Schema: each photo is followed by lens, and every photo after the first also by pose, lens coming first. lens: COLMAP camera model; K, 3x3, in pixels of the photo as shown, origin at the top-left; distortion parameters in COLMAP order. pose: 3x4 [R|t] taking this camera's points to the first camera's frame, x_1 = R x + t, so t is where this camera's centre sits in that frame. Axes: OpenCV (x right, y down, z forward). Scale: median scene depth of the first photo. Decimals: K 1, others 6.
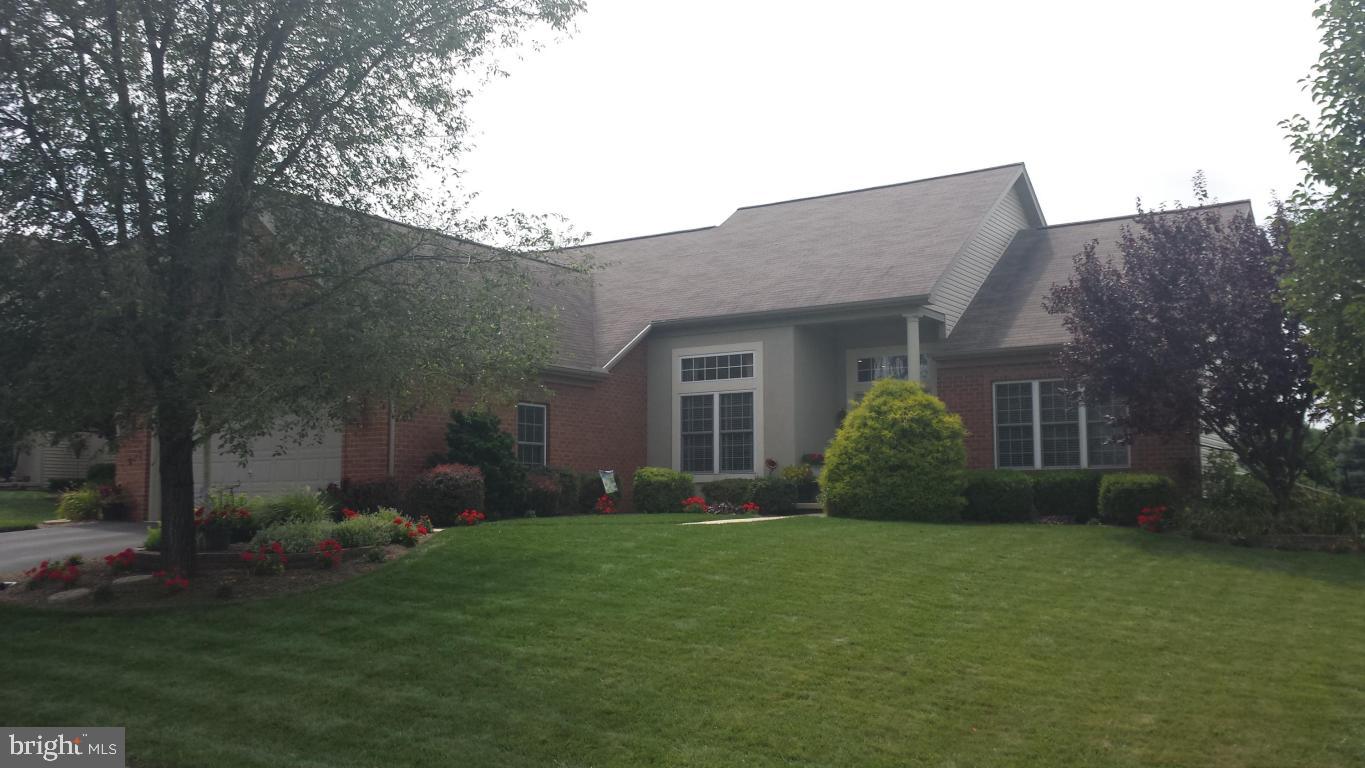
lens RADIAL K [[1262.0, 0, 684.7], [0, 1262.0, 384.8], [0, 0, 1]] dist [0.000435, 0.000000]
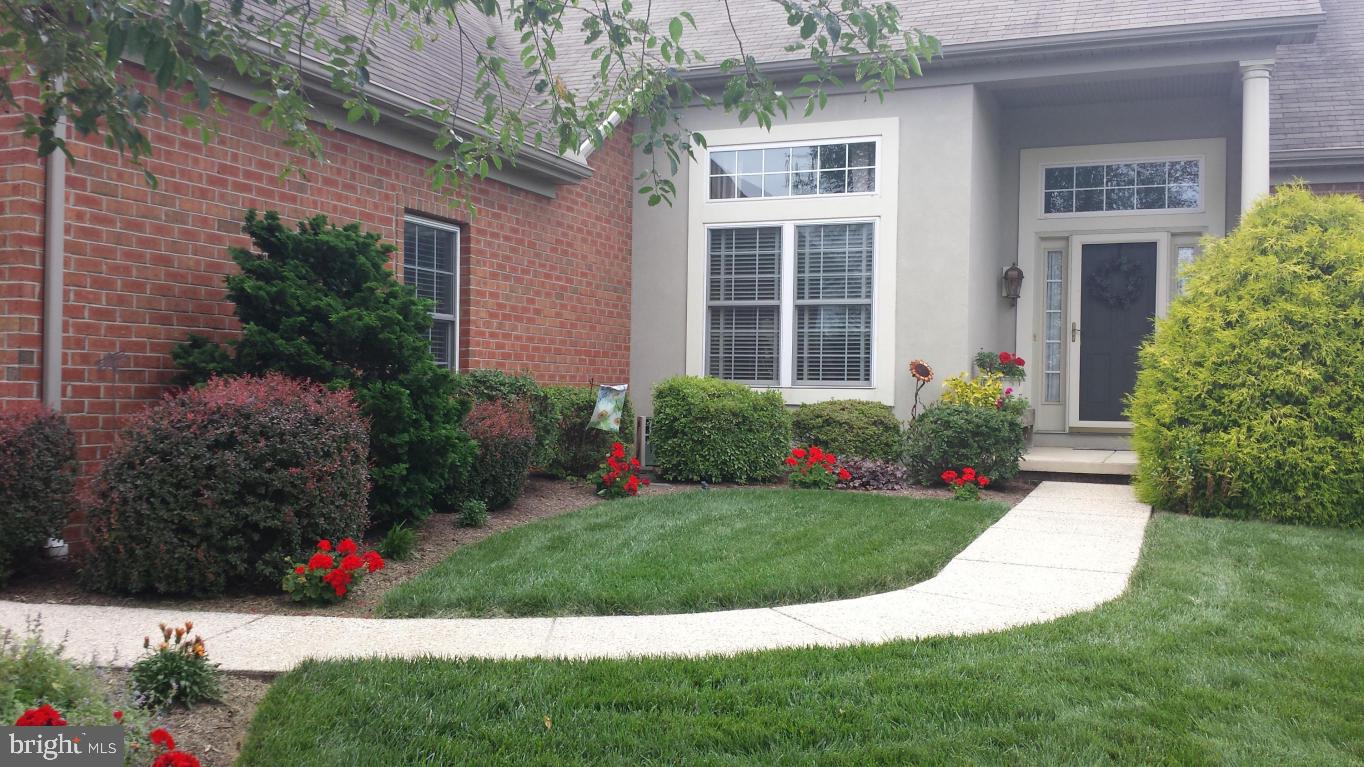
lens RADIAL K [[1261.0, 0, 677.5], [0, 1261.0, 384.2], [0, 0, 1]] dist [0.000435, 0.000000]
pose [[0.981514, 0.016891, 0.190644, -0.114448], [-0.035156, 0.995060, 0.092837, 0.026017], [-0.188134, -0.097823, 0.977260, 0.544496]]
